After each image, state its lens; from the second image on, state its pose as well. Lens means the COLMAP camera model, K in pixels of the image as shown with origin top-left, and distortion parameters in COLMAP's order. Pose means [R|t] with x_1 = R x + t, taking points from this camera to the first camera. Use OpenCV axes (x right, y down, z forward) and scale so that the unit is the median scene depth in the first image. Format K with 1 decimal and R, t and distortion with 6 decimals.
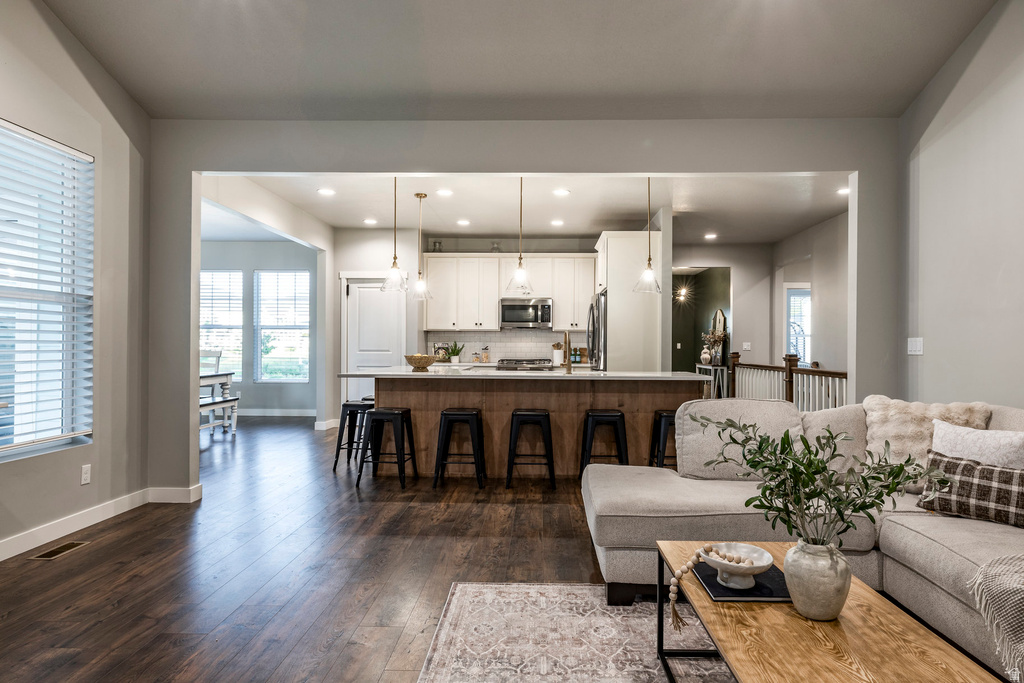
lens RADIAL K [[598.8, 0, 512.0], [0, 598.8, 341.5], [0, 0, 1]] dist [-0.001920, -0.001227]
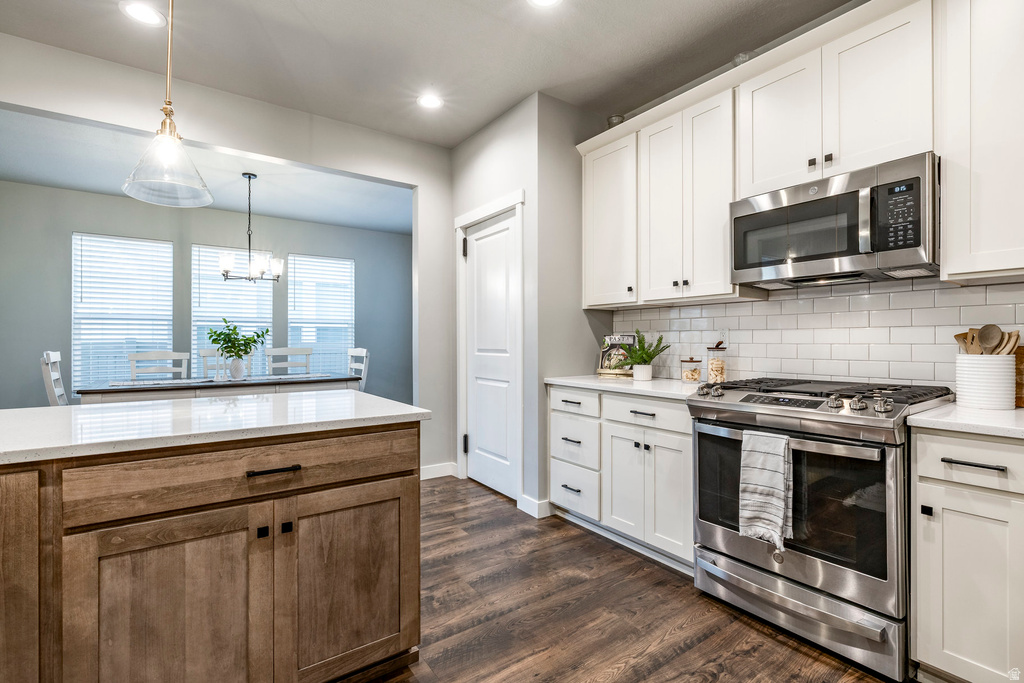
lens RADIAL K [[465.4, 0, 512.0], [0, 465.4, 341.5], [0, 0, 1]] dist [-0.001697, -0.000180]
pose [[0.617332, -0.004851, -0.786688, 0.244841], [0.010131, 0.999947, 0.001784, 0.013789], [0.786637, -0.009072, 0.617349, 1.598736]]
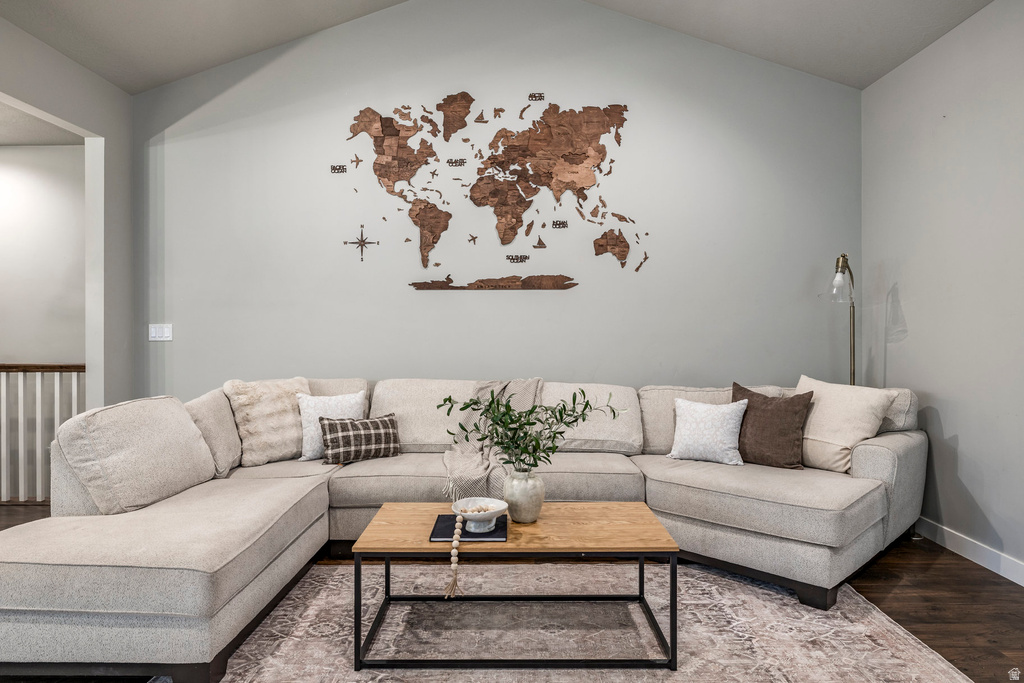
lens RADIAL K [[628.7, 0, 514.1], [0, 628.7, 328.5], [0, 0, 1]] dist [0.000428, 0.000290]
pose [[-0.044400, -0.003806, 0.999007, -0.416552], [-0.006978, 0.999970, 0.003500, -0.006780], [-0.998989, -0.006816, -0.044426, 0.445944]]
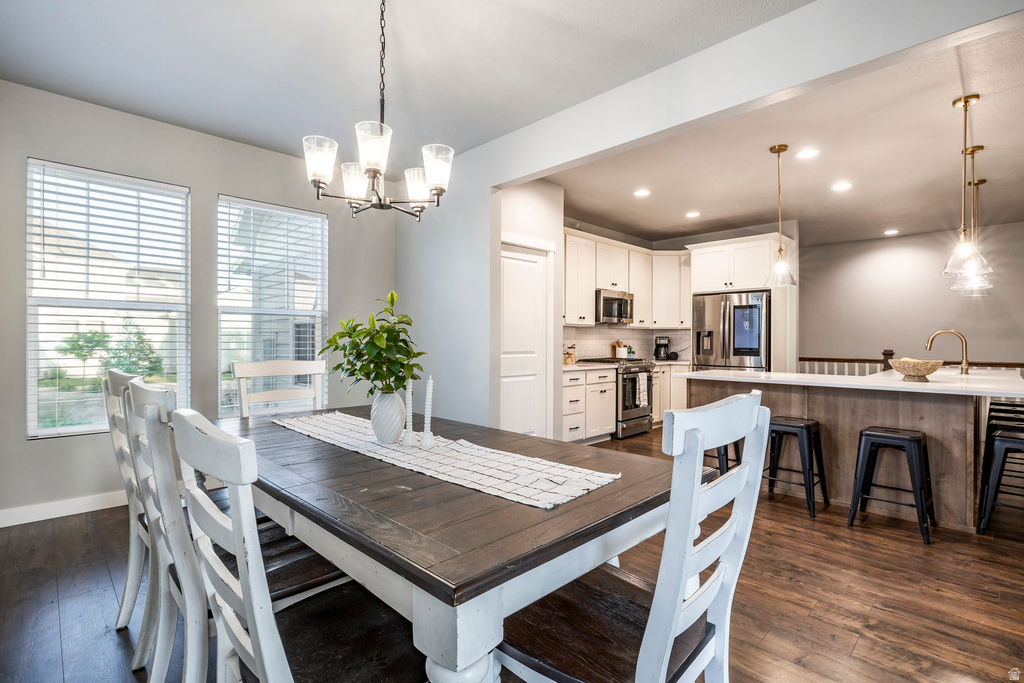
lens RADIAL K [[482.5, 0, 512.0], [0, 482.5, 341.5], [0, 0, 1]] dist [0.003151, 0.000127]
pose [[0.684149, -0.005341, 0.729323, -1.349354], [-0.004560, 0.999922, 0.011600, -0.008466], [-0.729328, -0.011262, 0.684072, 1.334184]]
